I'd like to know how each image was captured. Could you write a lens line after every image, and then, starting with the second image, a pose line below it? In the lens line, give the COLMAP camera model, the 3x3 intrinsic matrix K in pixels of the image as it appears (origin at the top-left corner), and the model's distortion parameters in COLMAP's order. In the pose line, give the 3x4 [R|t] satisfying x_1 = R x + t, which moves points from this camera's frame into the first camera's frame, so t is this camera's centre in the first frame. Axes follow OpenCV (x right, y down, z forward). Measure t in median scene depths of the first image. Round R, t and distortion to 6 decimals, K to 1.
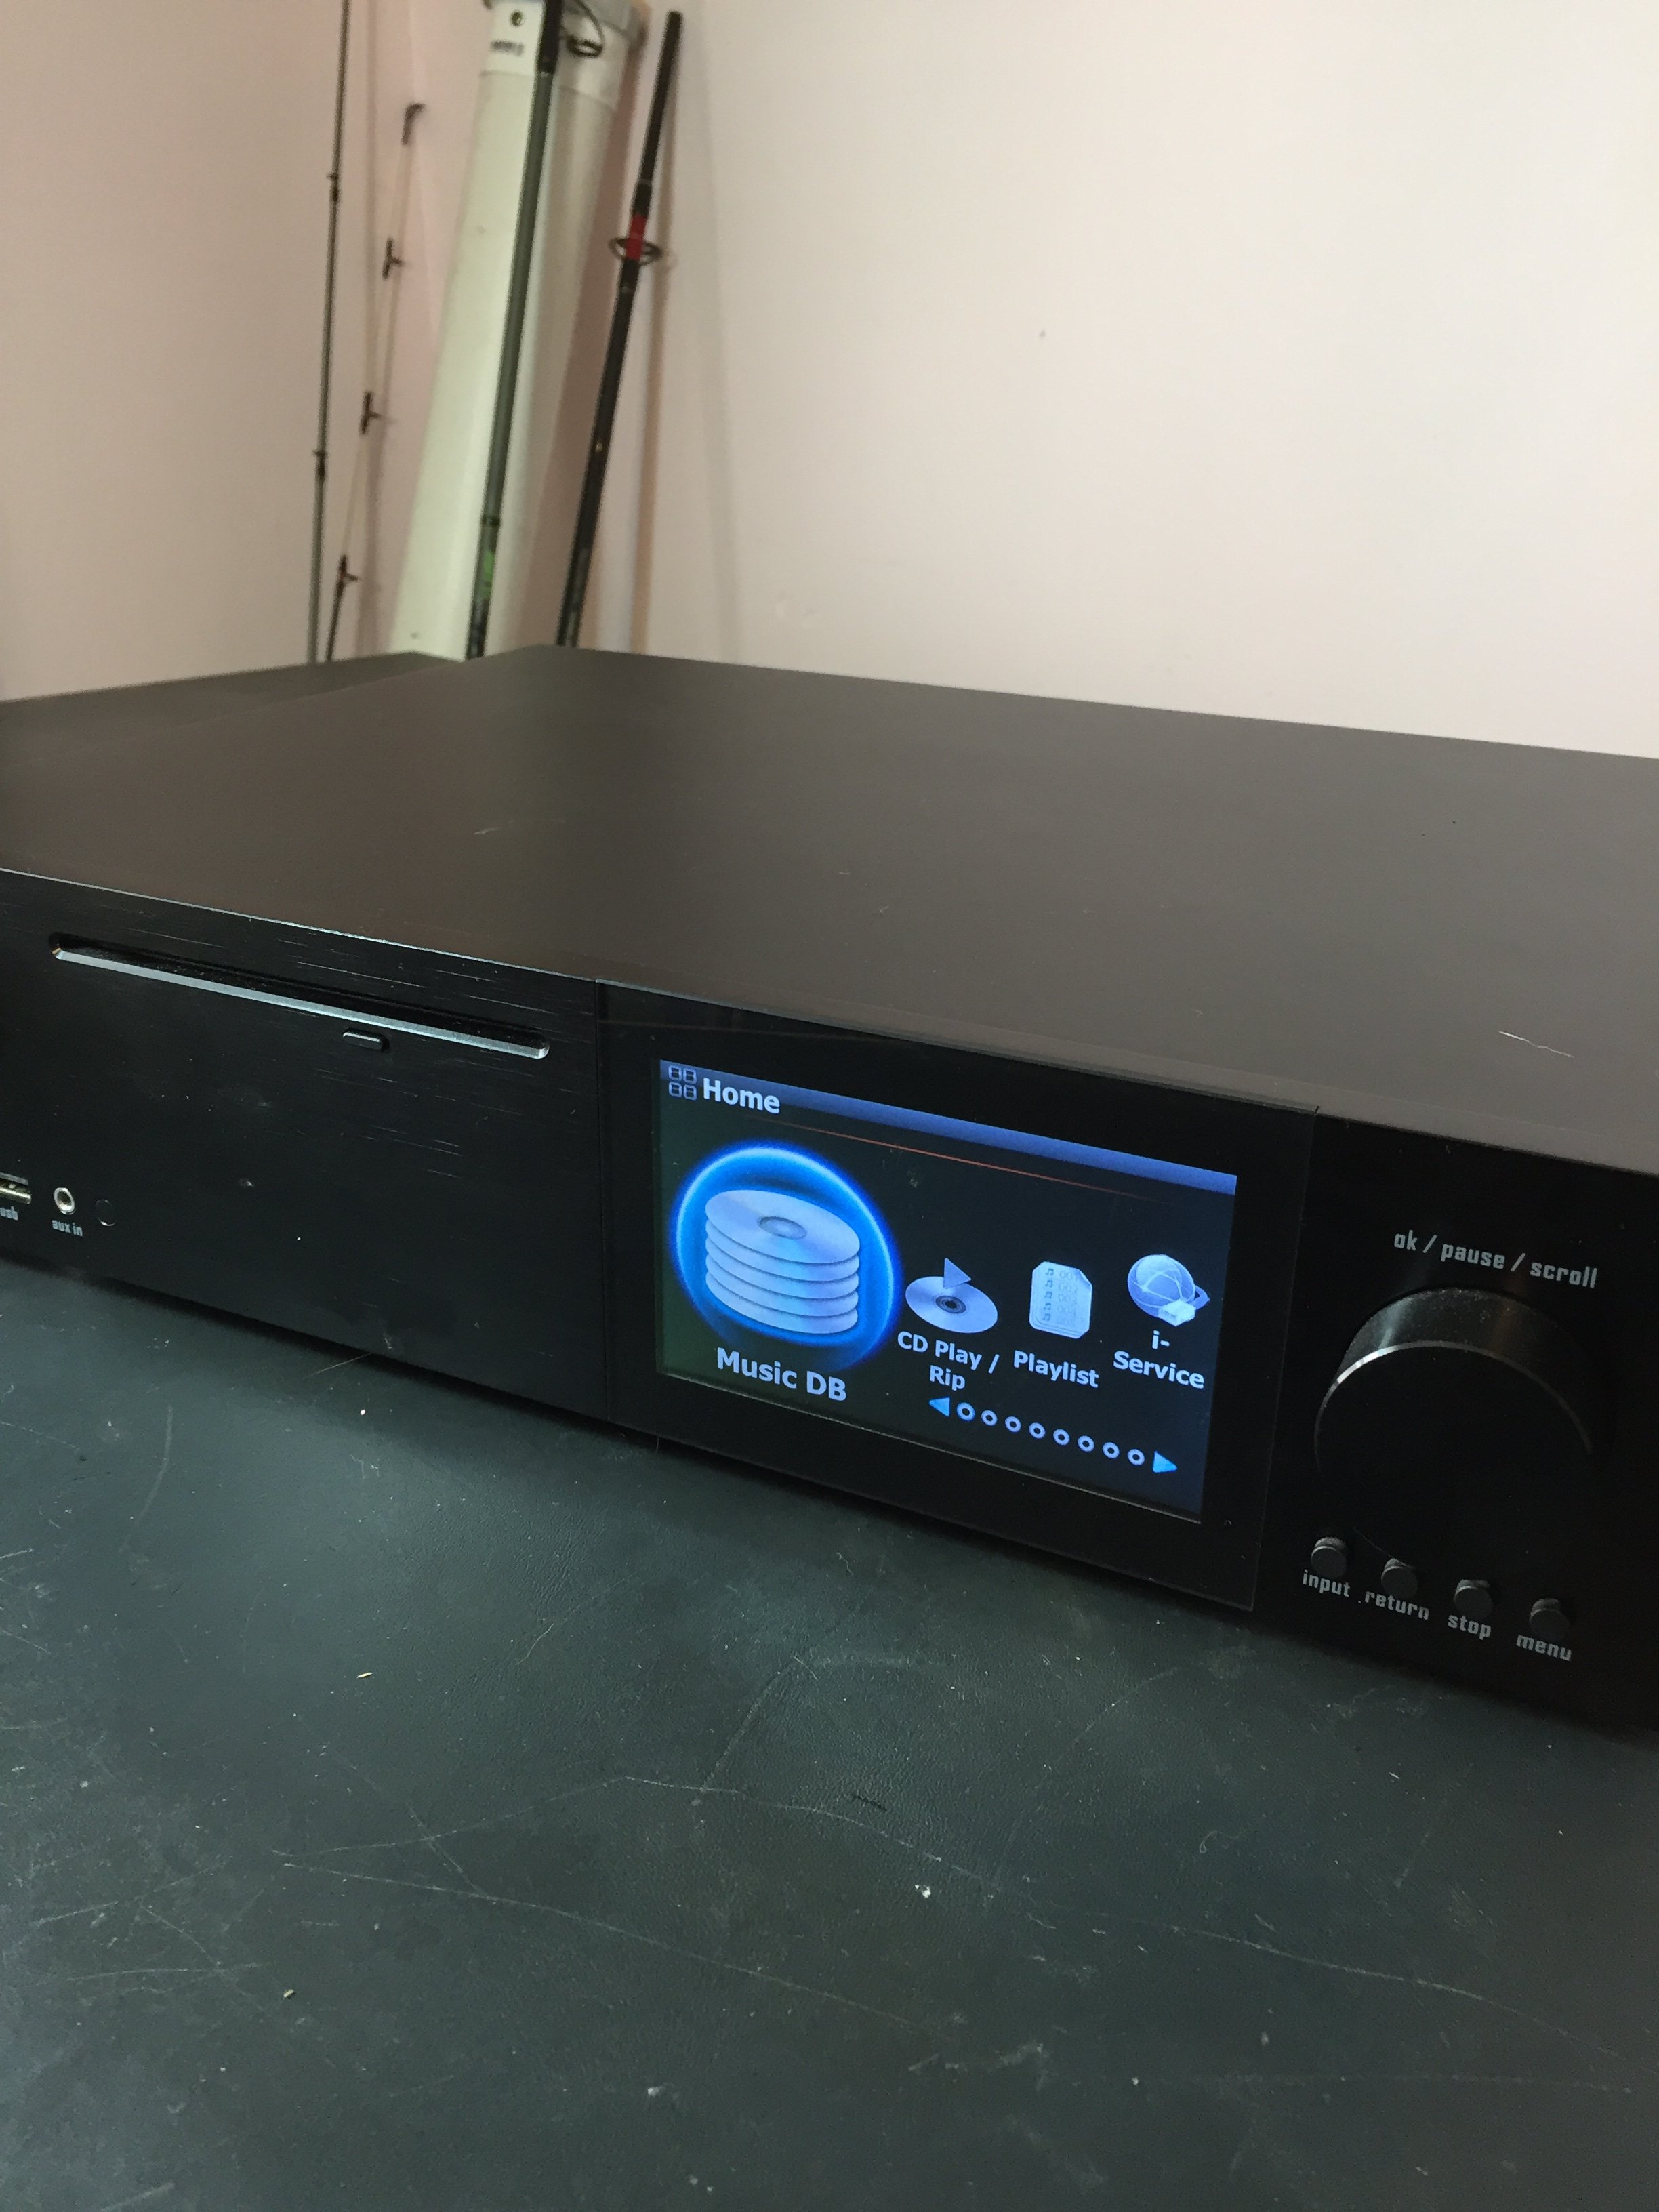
lens RADIAL K [[1908.1, 0, 829.5], [0, 1908.1, 1106.0], [0, 0, 1]] dist [0.076940, -0.096707]
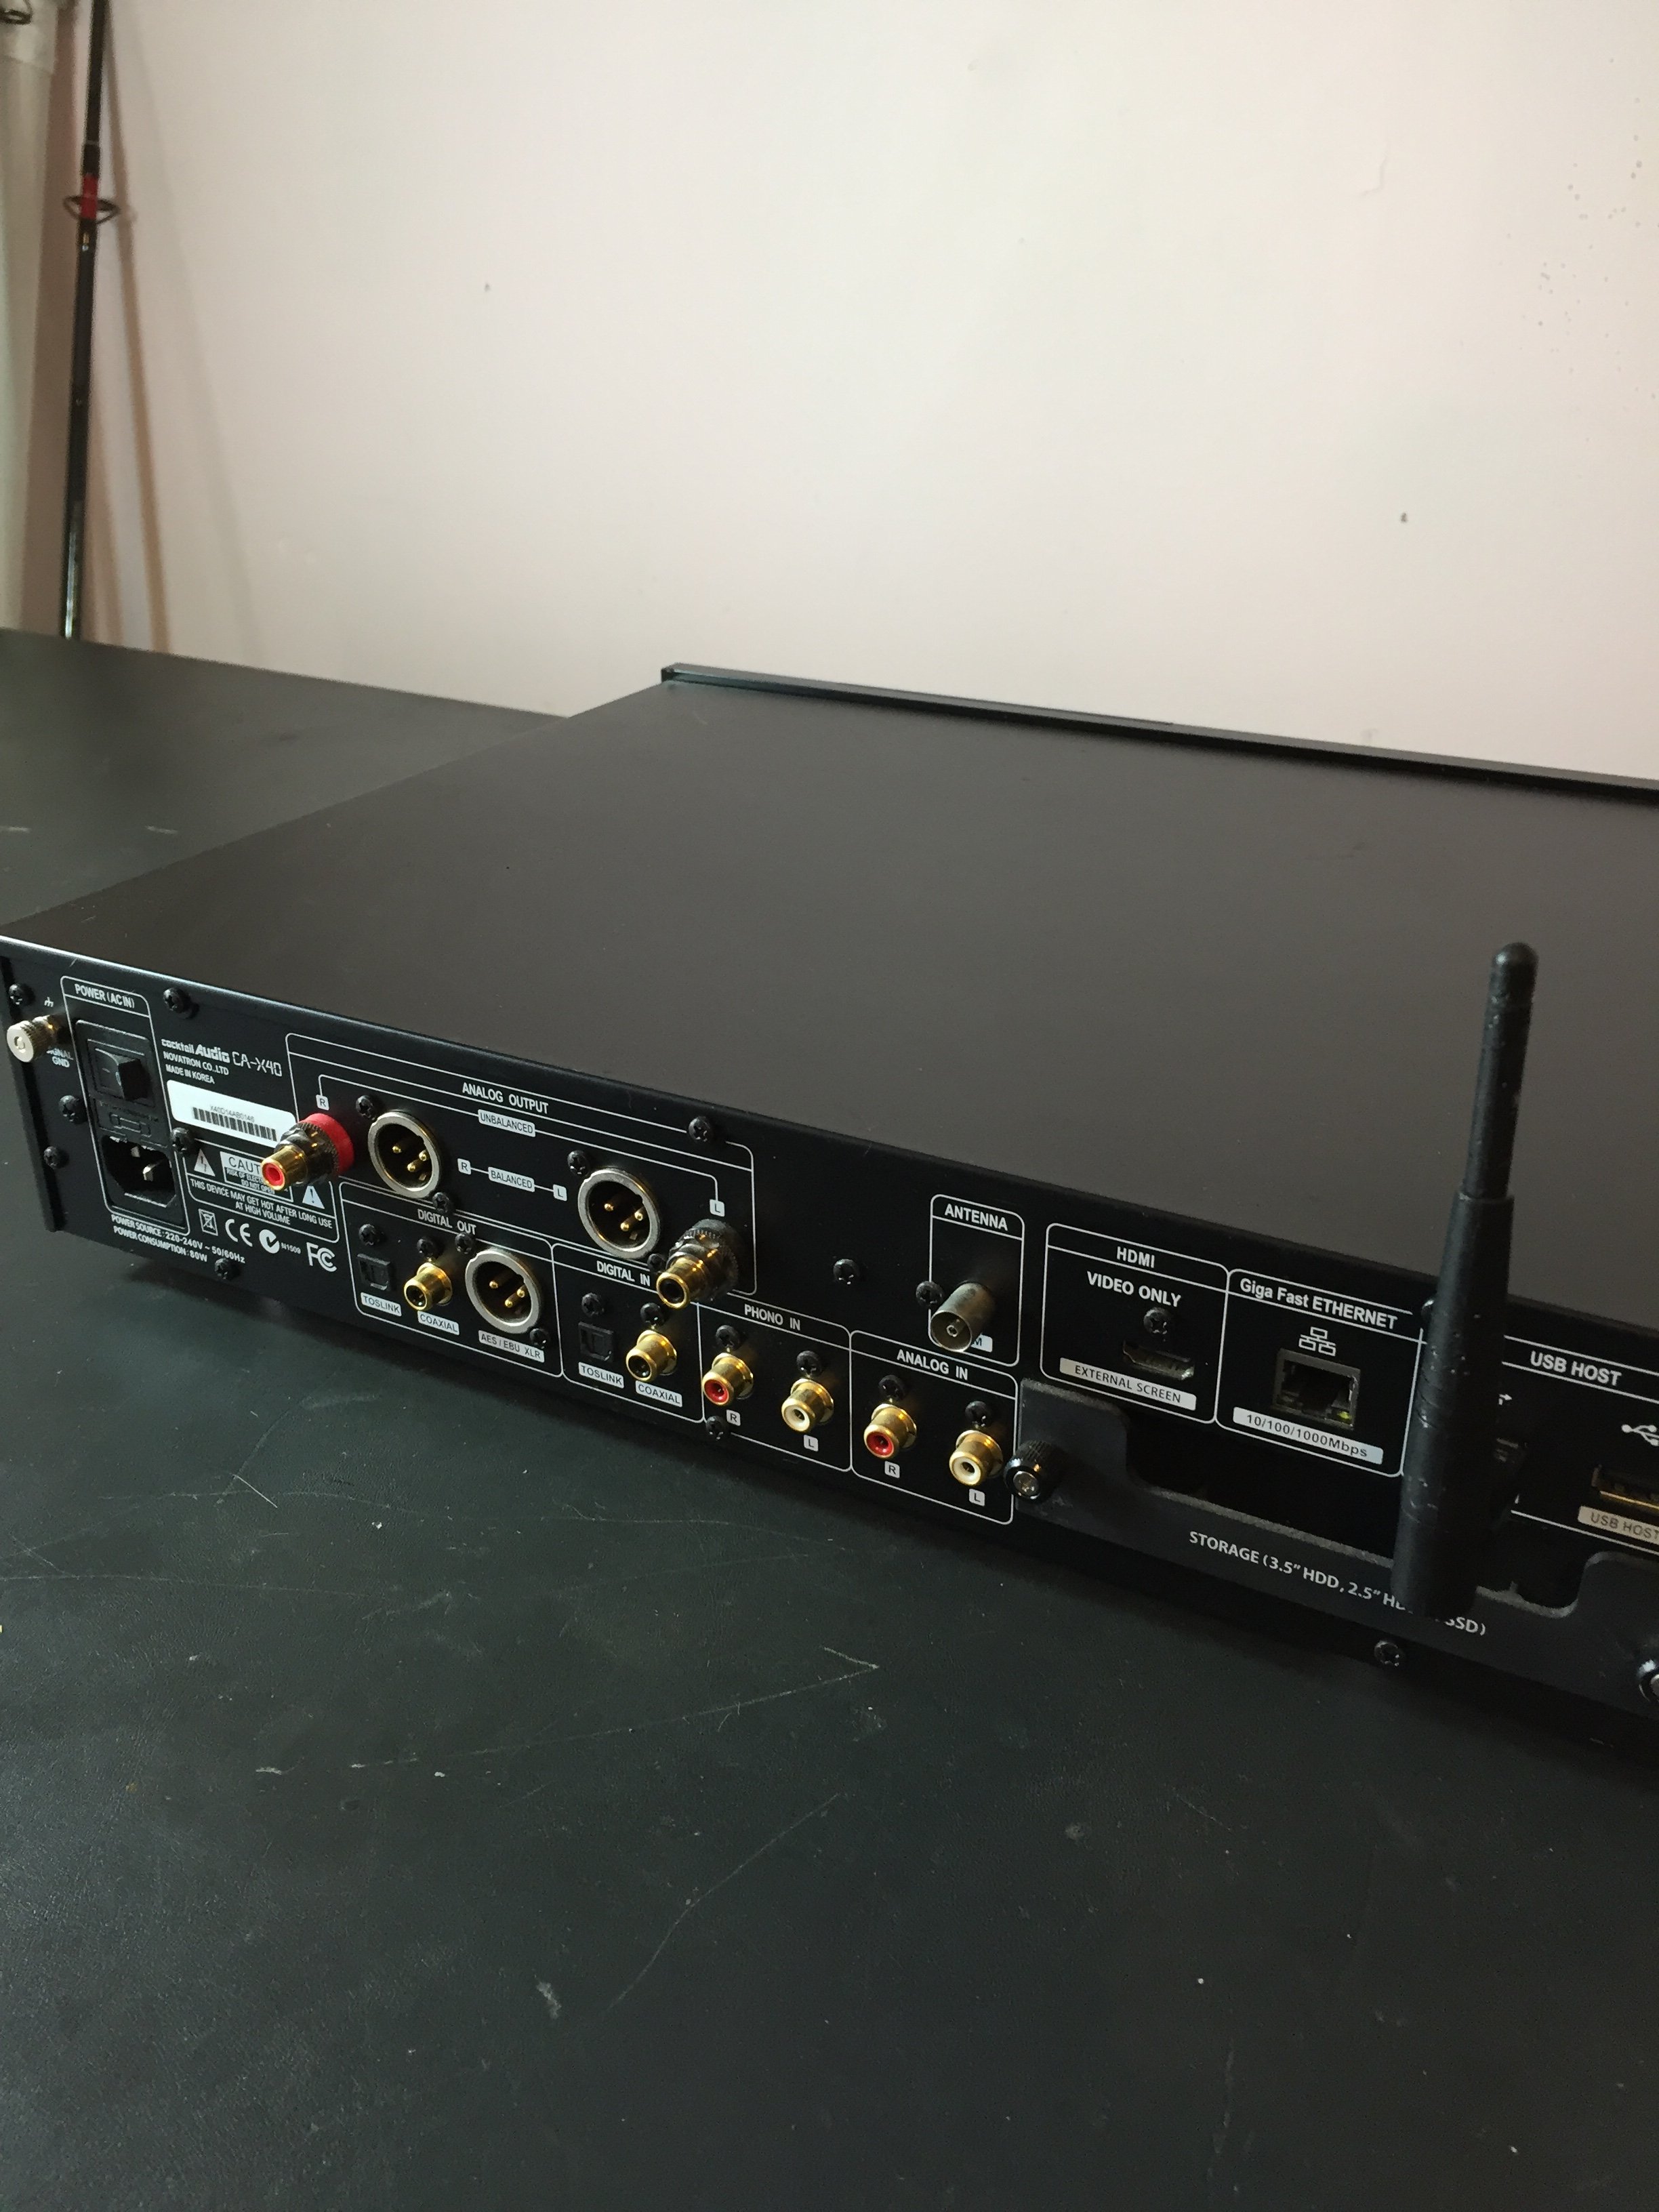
lens RADIAL K [[1908.1, 0, 829.5], [0, 1908.1, 1106.0], [0, 0, 1]] dist [0.076940, -0.096707]
pose [[0.974889, -0.115892, 0.190161, 0.027693], [0.104121, 0.992042, 0.070796, 0.001684], [-0.196852, -0.049218, 0.979197, -0.101384]]
